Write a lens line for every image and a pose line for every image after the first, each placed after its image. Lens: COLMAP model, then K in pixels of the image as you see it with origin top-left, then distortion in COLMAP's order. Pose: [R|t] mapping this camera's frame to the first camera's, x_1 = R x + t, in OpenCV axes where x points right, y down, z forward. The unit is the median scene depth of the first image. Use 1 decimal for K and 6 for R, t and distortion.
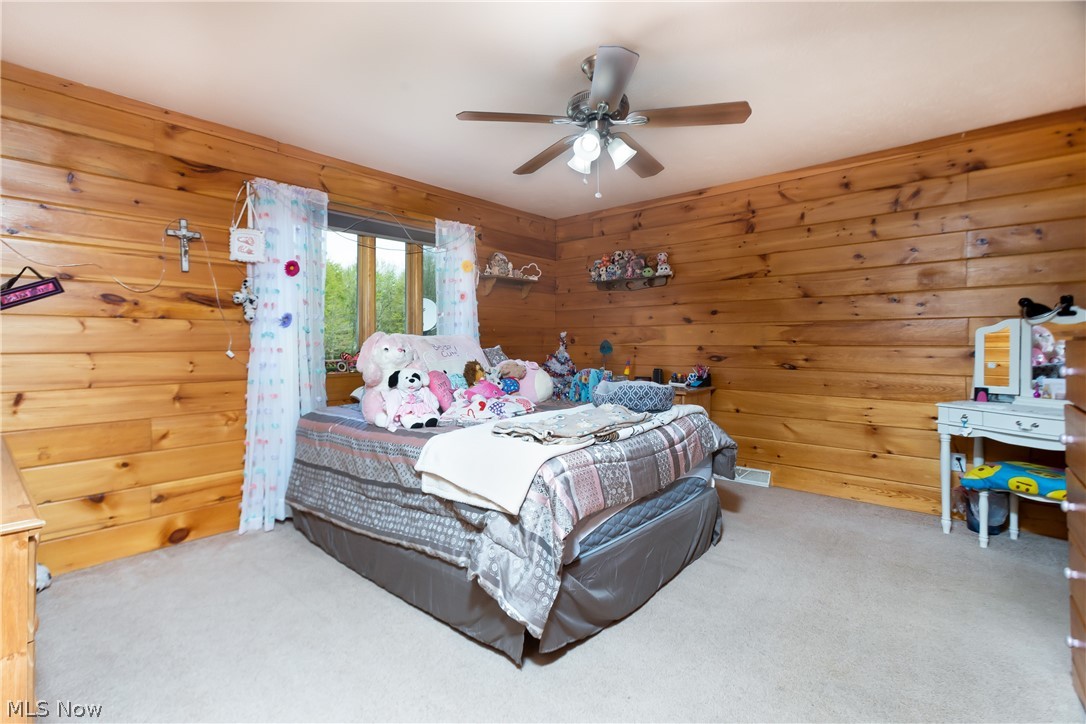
lens RADIAL K [[504.8, 0, 486.8], [0, 504.8, 346.4], [0, 0, 1]] dist [-0.000927, -0.000068]
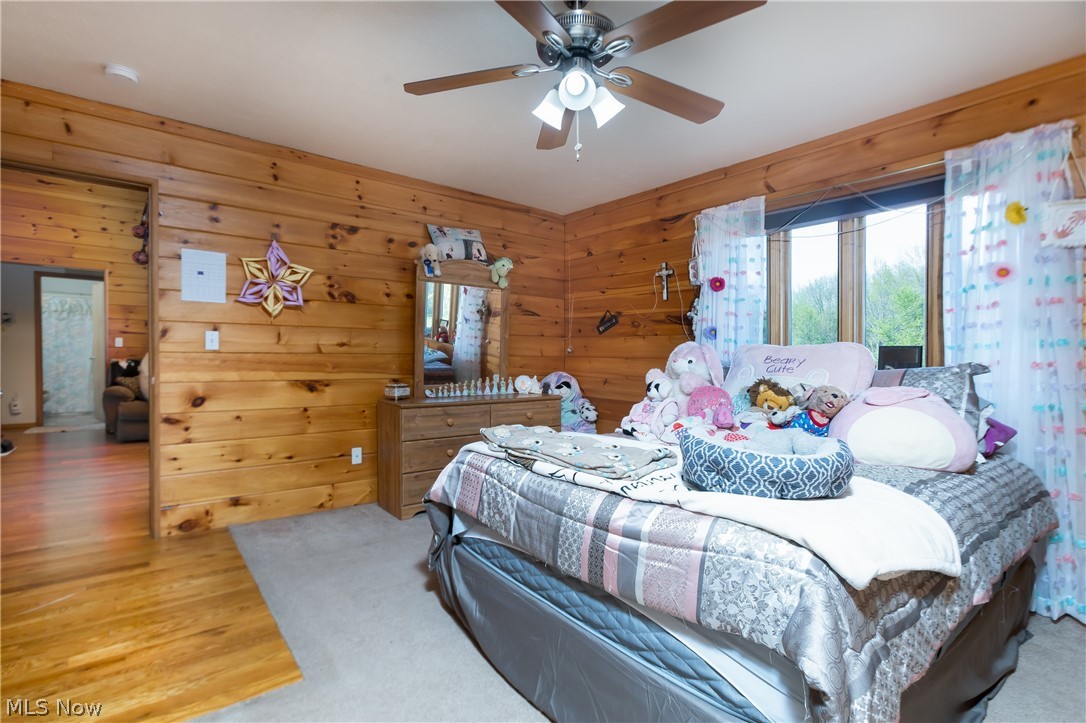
lens RADIAL K [[507.5, 0, 543.0], [0, 507.5, 361.5], [0, 0, 1]] dist [0.001131, 0.000207]
pose [[-0.126325, 0.018559, -0.991815, 1.006617], [-0.020576, 0.999561, 0.021324, -0.006957], [0.991776, 0.023101, -0.125888, 1.056262]]
